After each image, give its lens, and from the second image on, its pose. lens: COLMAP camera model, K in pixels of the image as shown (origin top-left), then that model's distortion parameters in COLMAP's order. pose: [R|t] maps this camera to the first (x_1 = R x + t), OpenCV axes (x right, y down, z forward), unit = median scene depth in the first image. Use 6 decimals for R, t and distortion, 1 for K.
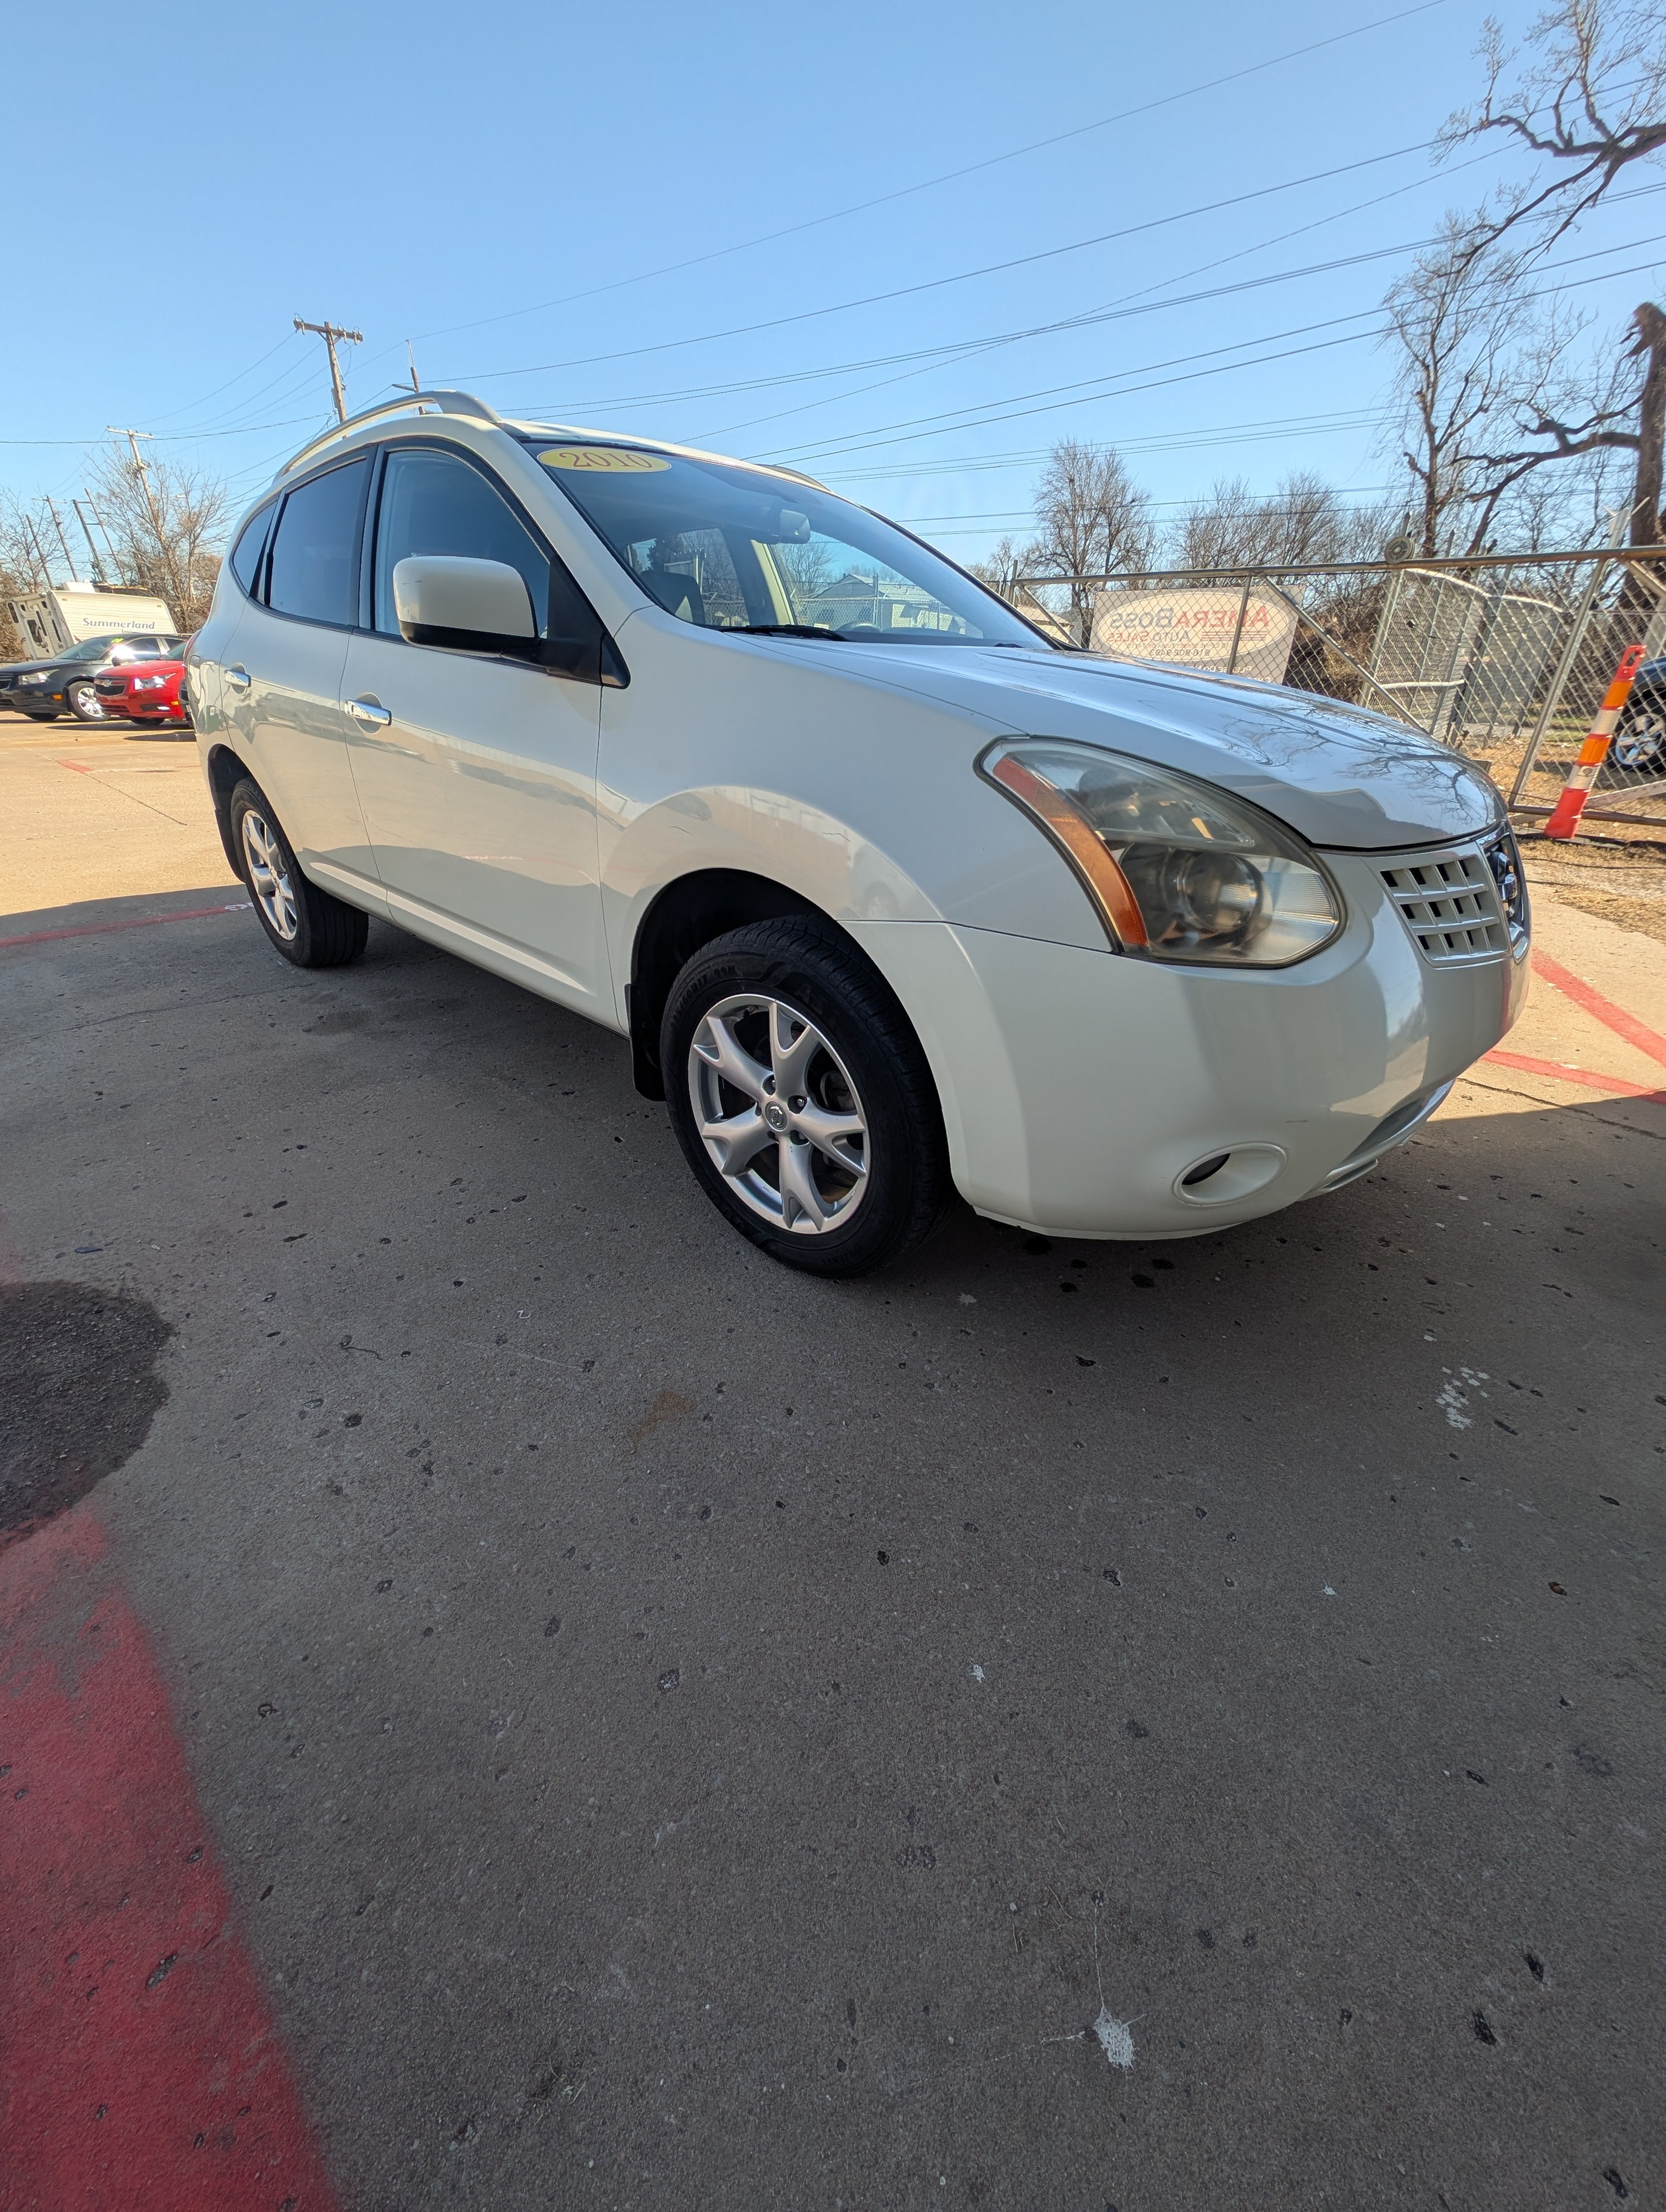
lens RADIAL K [[883.5, 0, 833.1], [0, 883.5, 1147.7], [0, 0, 1]] dist [0.003678, 0.000096]
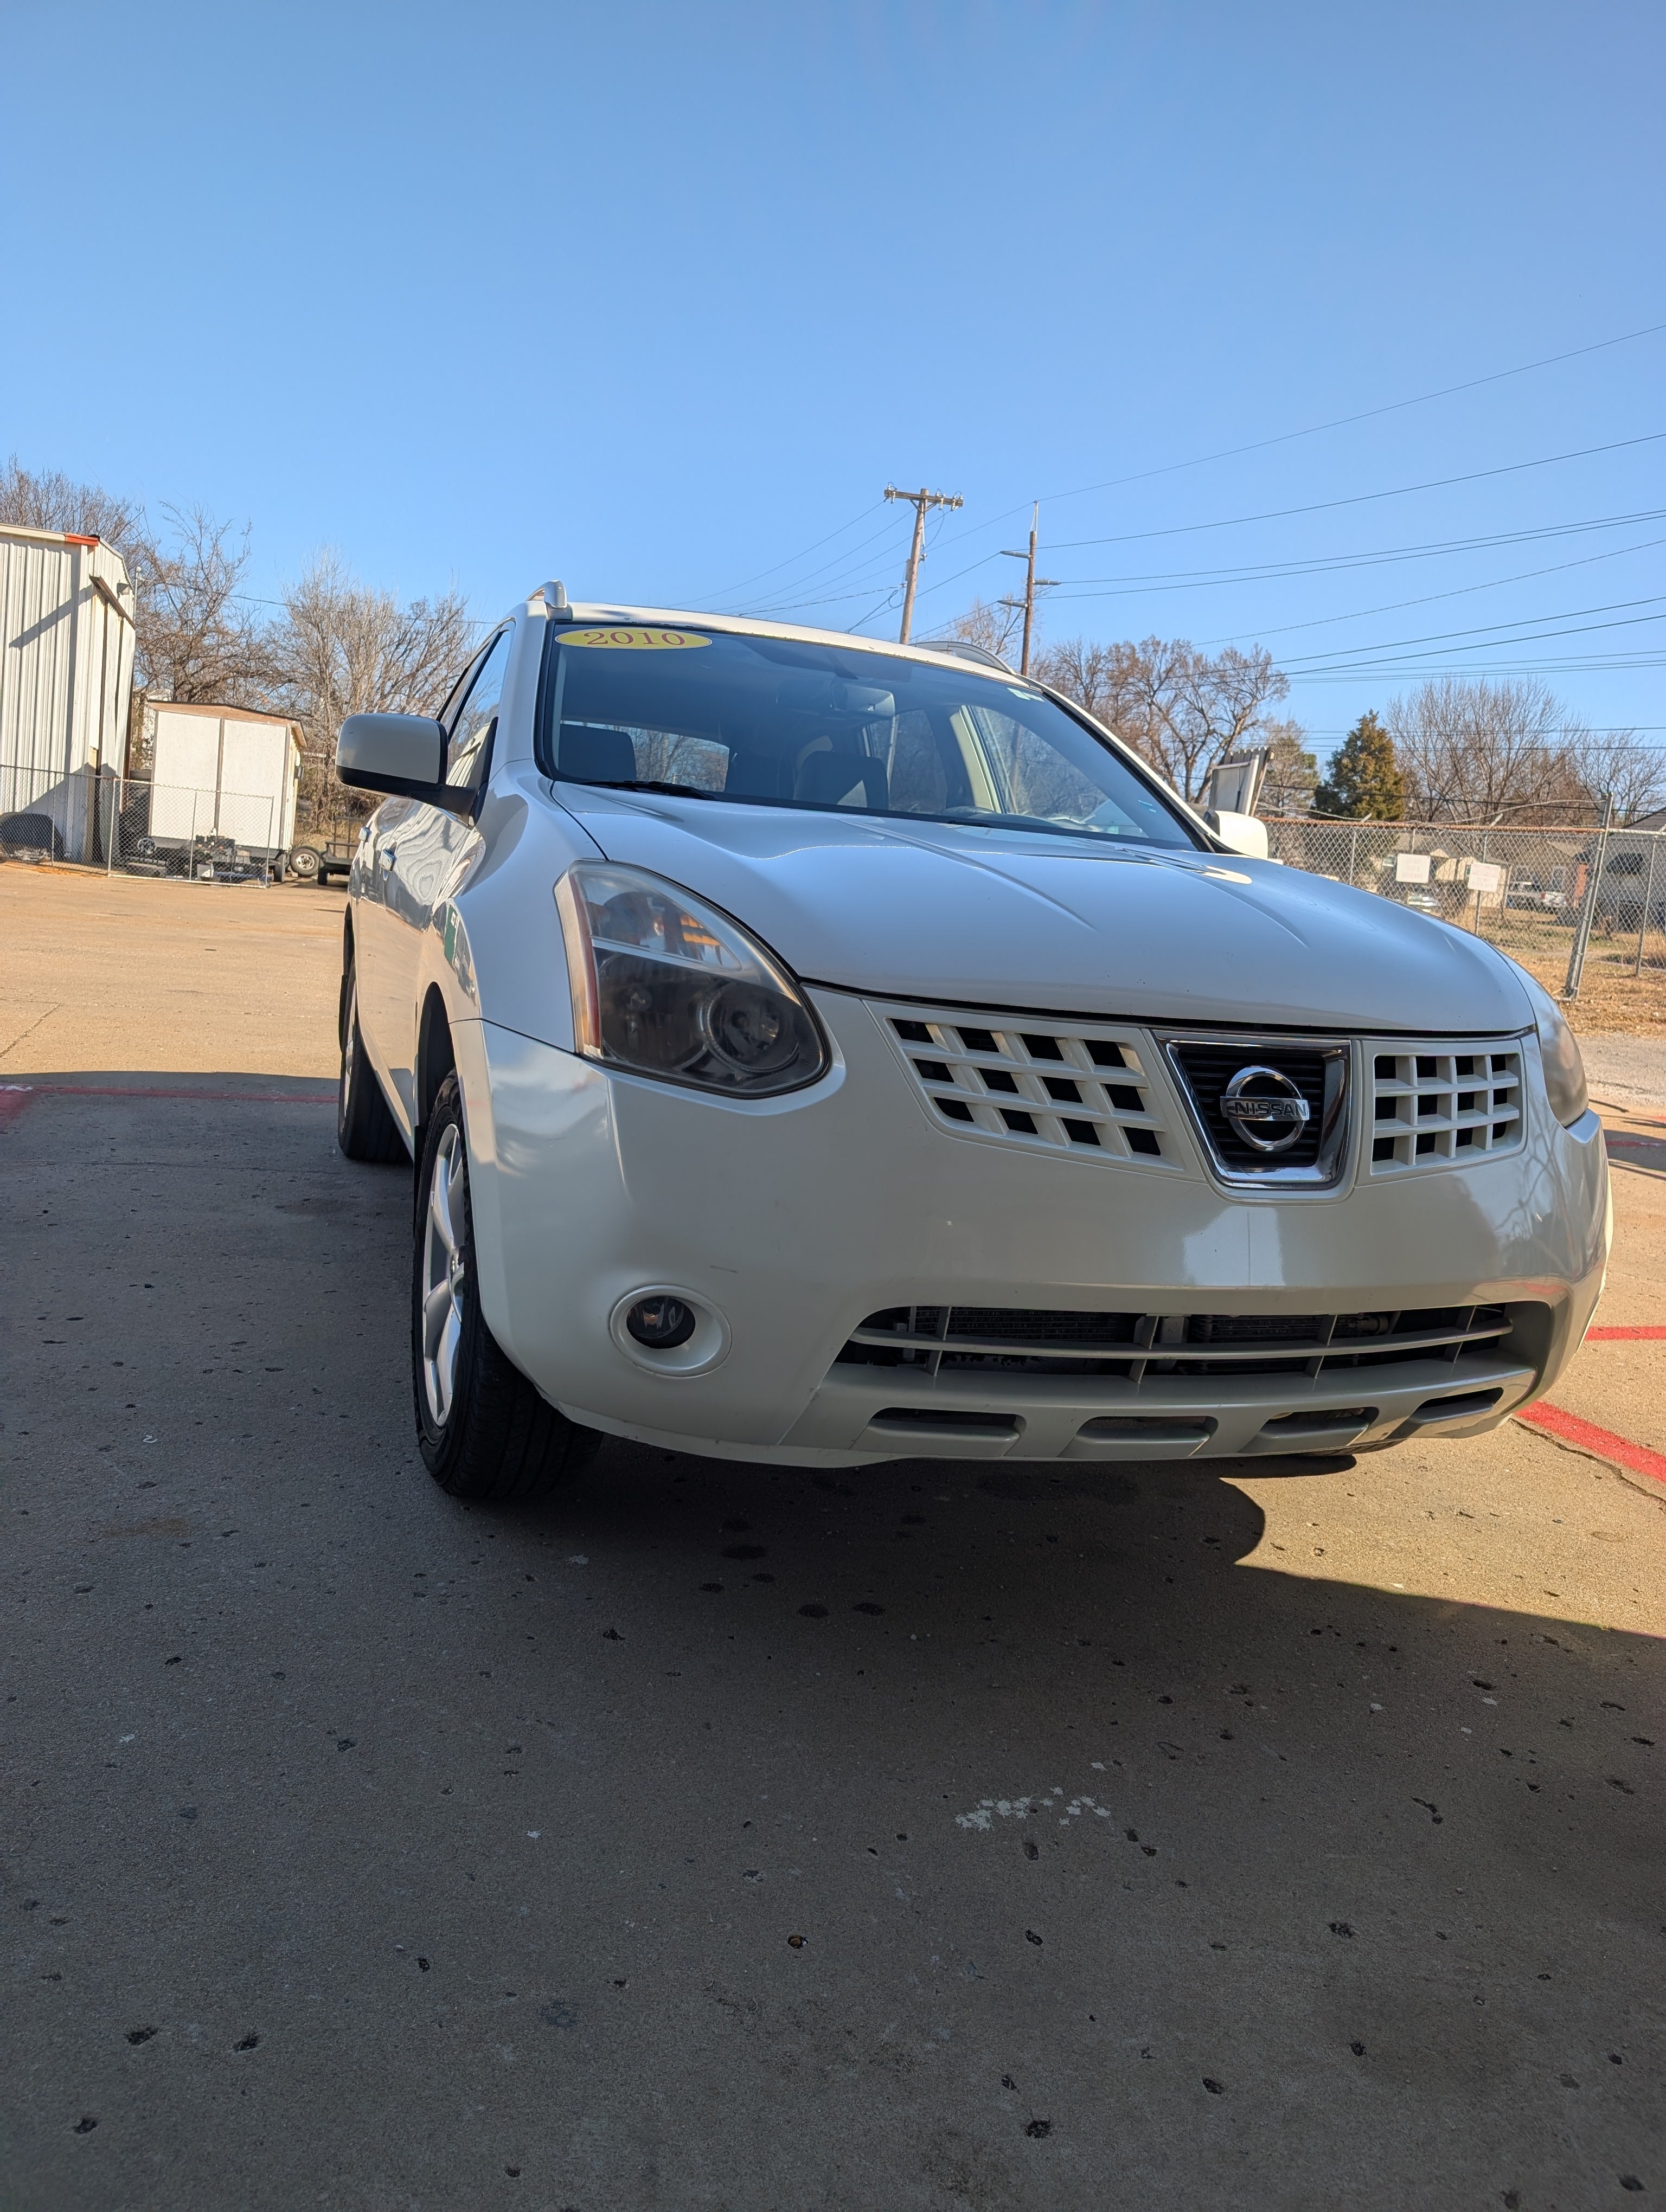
lens RADIAL K [[1761.8, 0, 833.0], [0, 1761.8, 1106.0], [0, 0, 1]] dist [0.002730, -0.004091]
pose [[0.870662, 0.121014, -0.476764, 0.892772], [-0.296806, 0.902174, -0.313032, 0.204527], [0.392242, 0.414051, 0.821406, -0.260343]]
